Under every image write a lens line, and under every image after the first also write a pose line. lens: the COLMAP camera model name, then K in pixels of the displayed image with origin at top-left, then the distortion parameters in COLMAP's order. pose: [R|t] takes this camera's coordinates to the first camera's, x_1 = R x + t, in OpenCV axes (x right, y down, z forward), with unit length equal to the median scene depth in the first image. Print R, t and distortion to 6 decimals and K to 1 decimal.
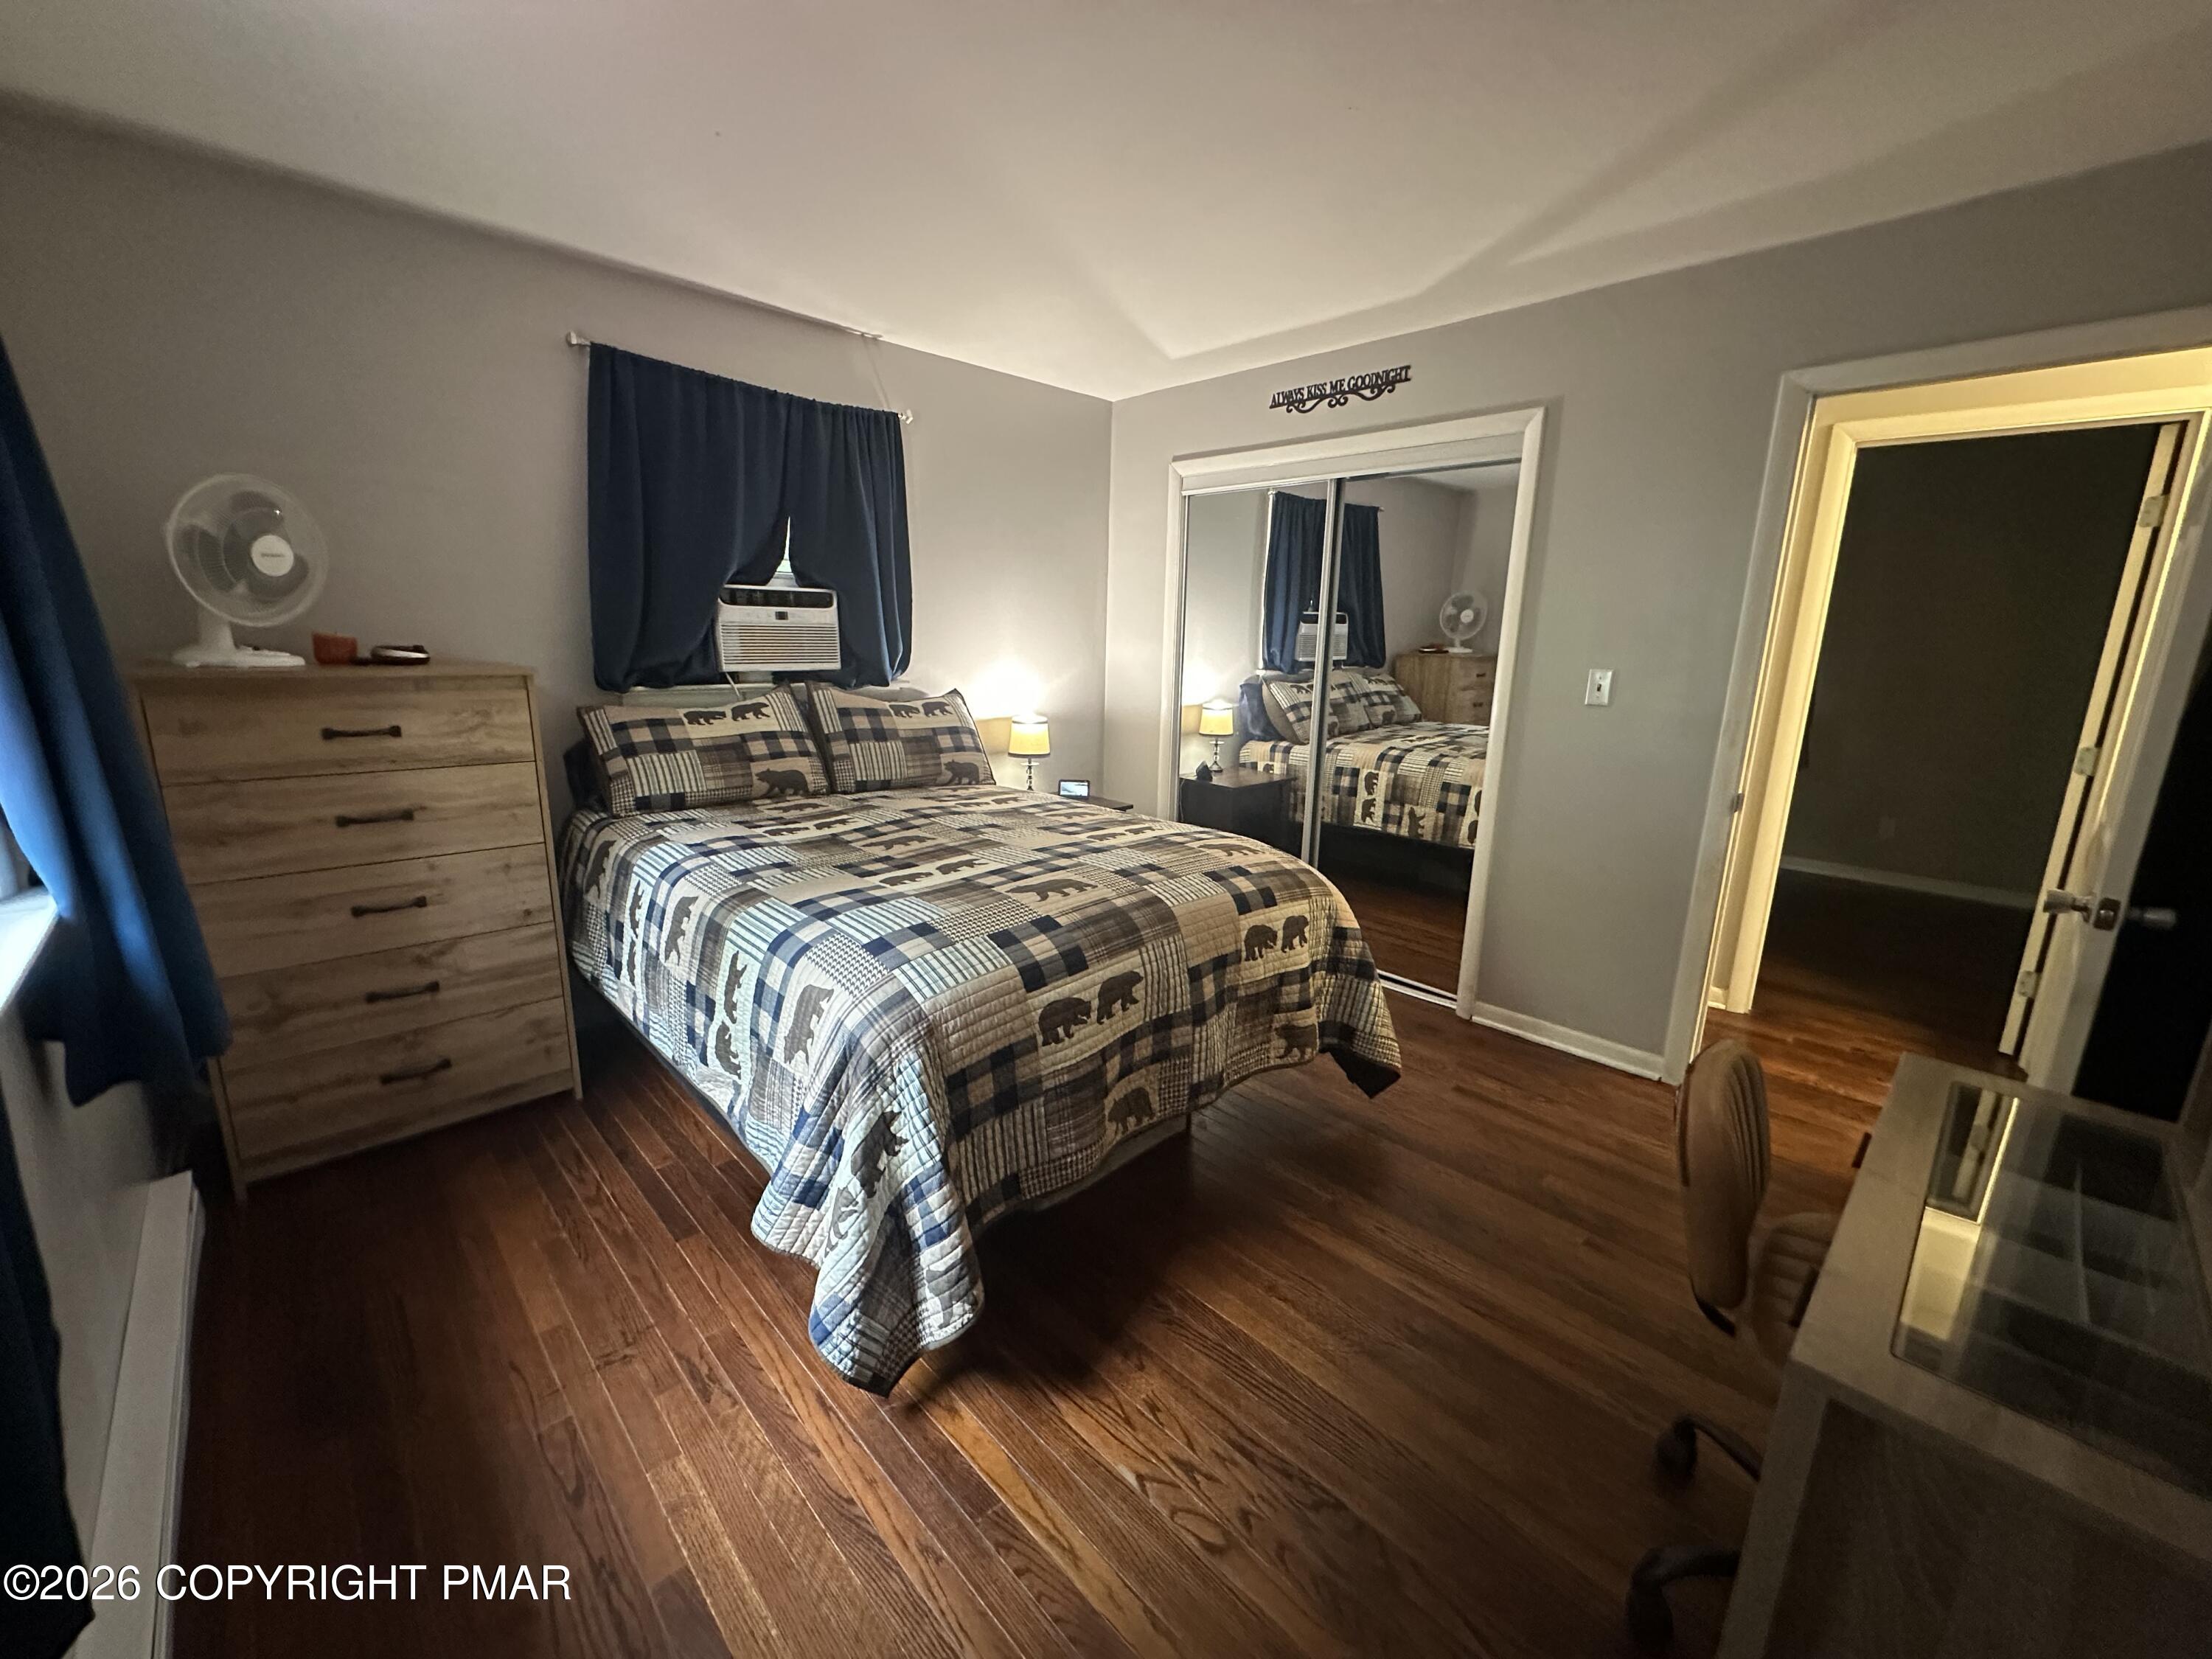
lens RADIAL K [[880.3, 0, 1106.0], [0, 880.3, 829.5], [0, 0, 1]] dist [-0.000660, 0.000005]
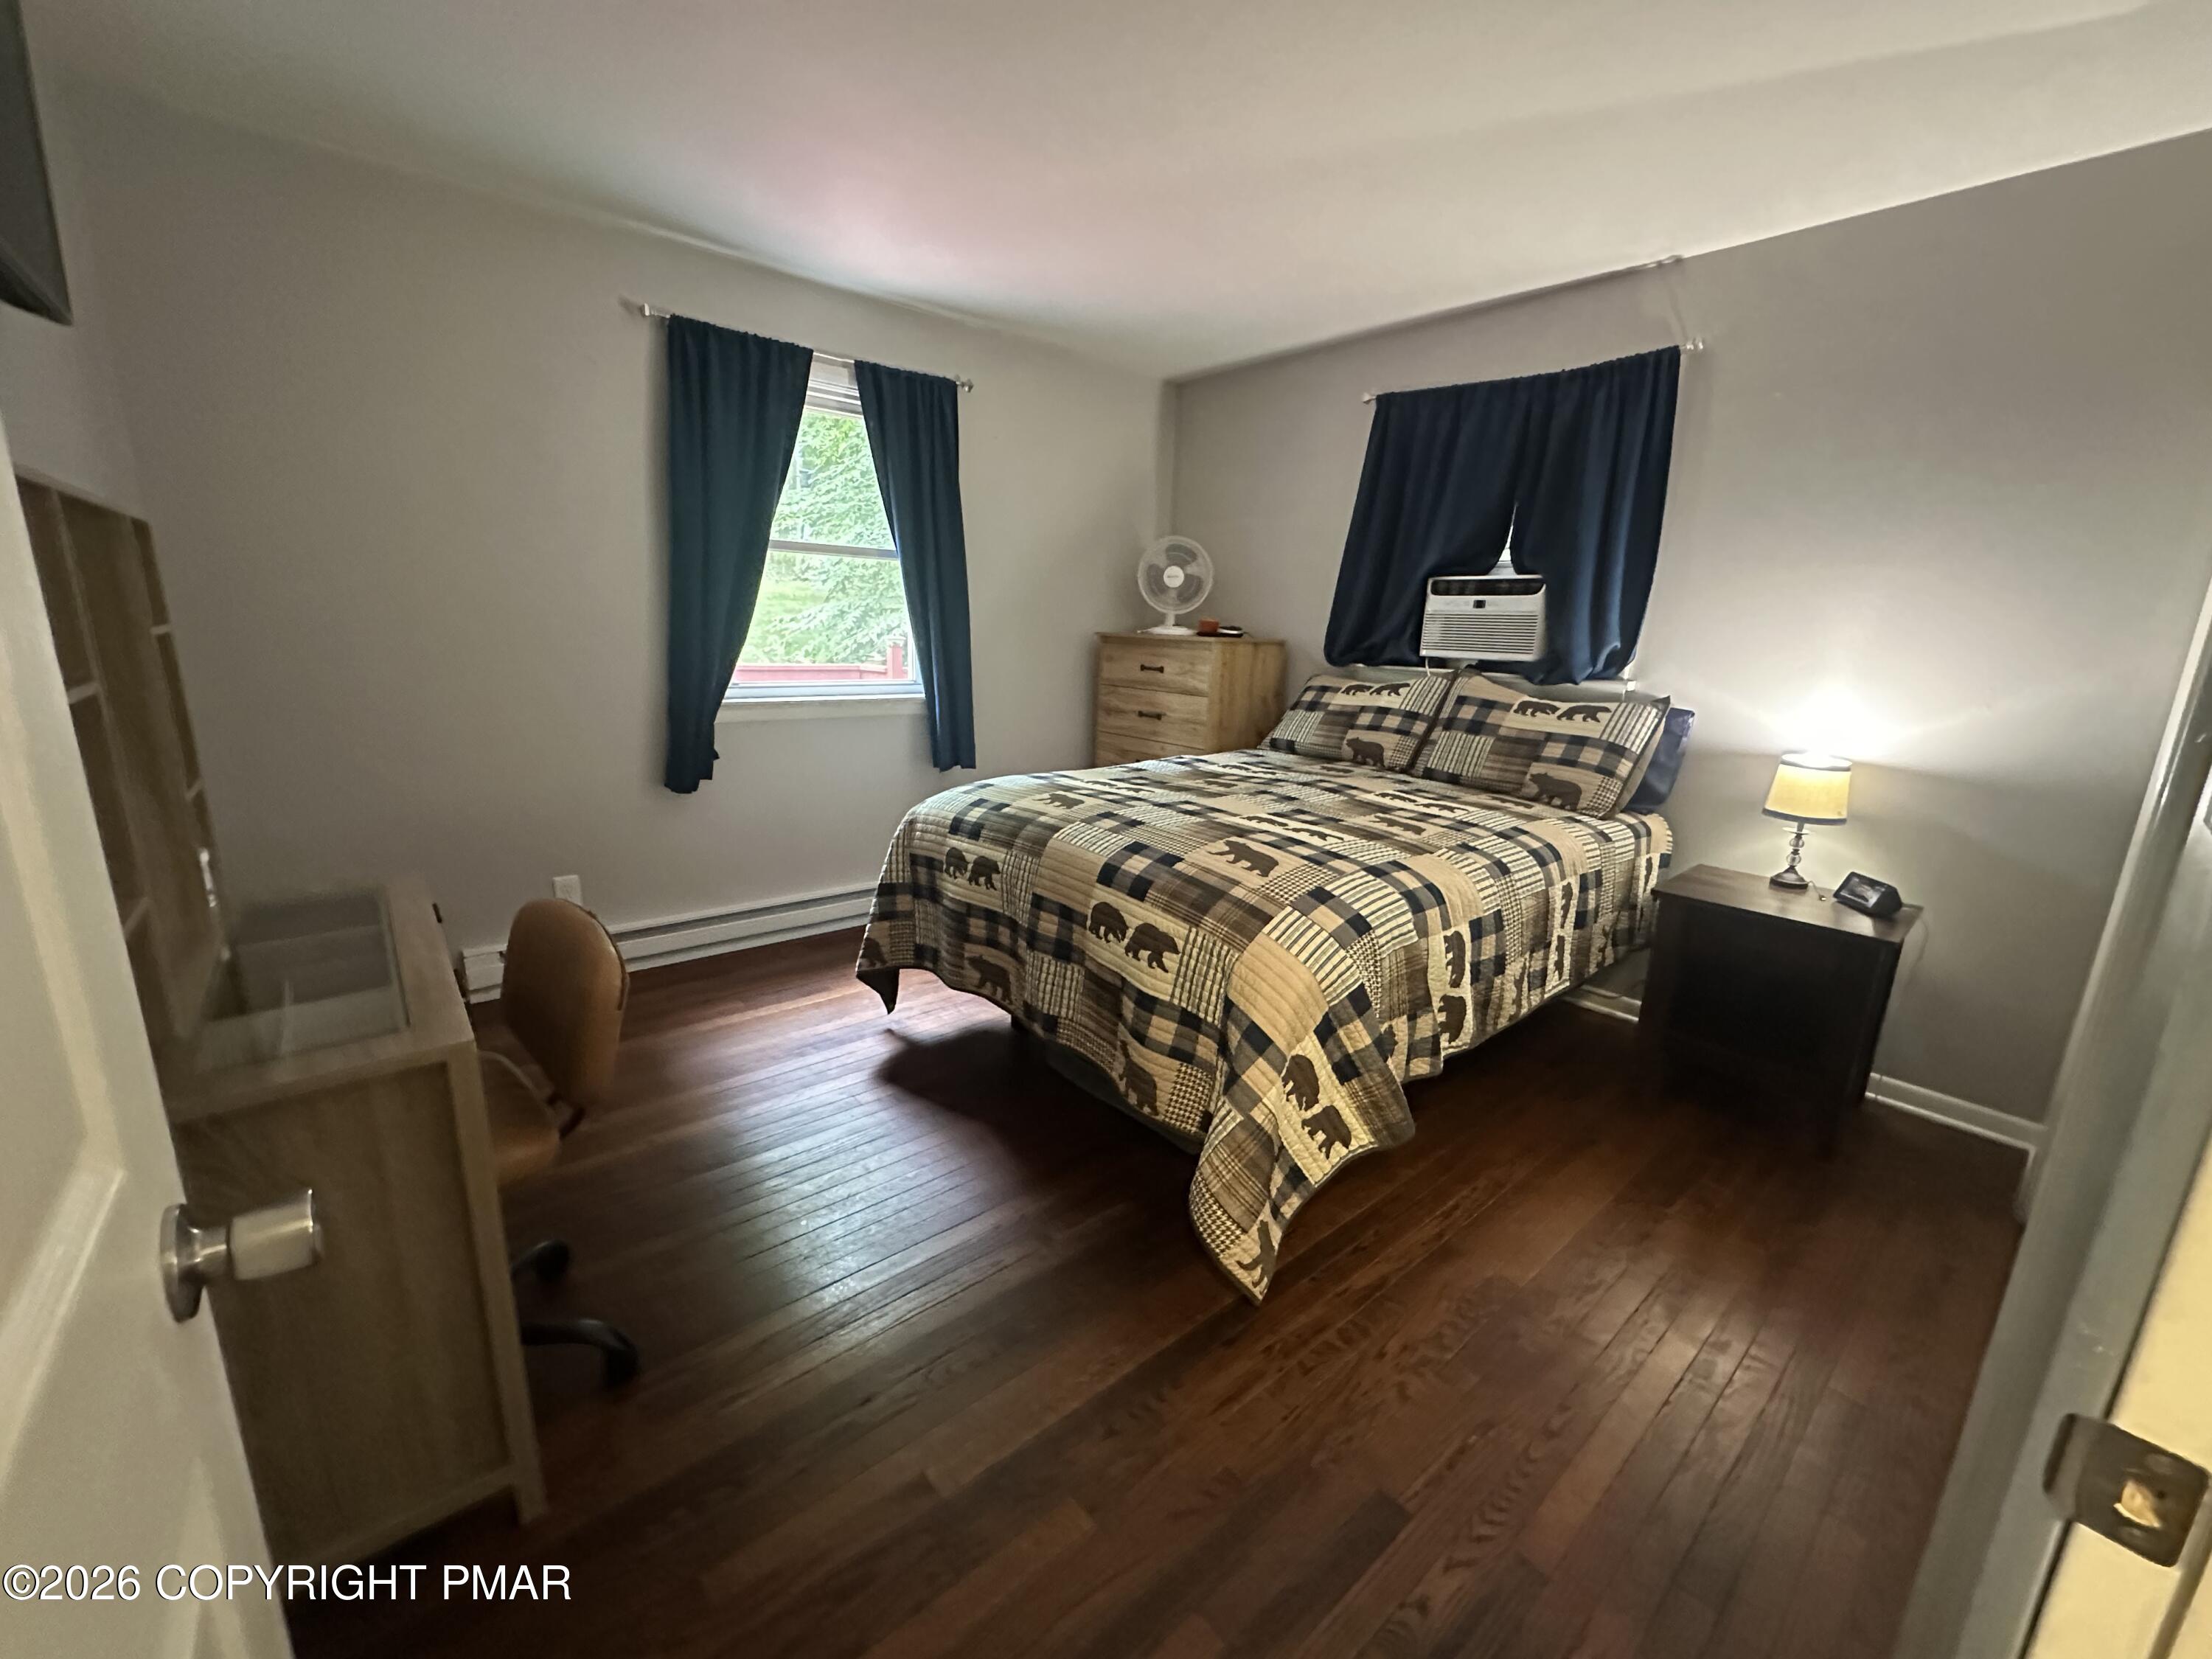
lens RADIAL K [[884.9, 0, 1106.0], [0, 884.9, 829.5], [0, 0, 1]] dist [0.009512, 0.000007]
pose [[-0.049387, 0.209250, -0.976614, 0.751355], [-0.251503, 0.943694, 0.214915, -0.116487], [0.966596, 0.256235, 0.006020, 0.685117]]
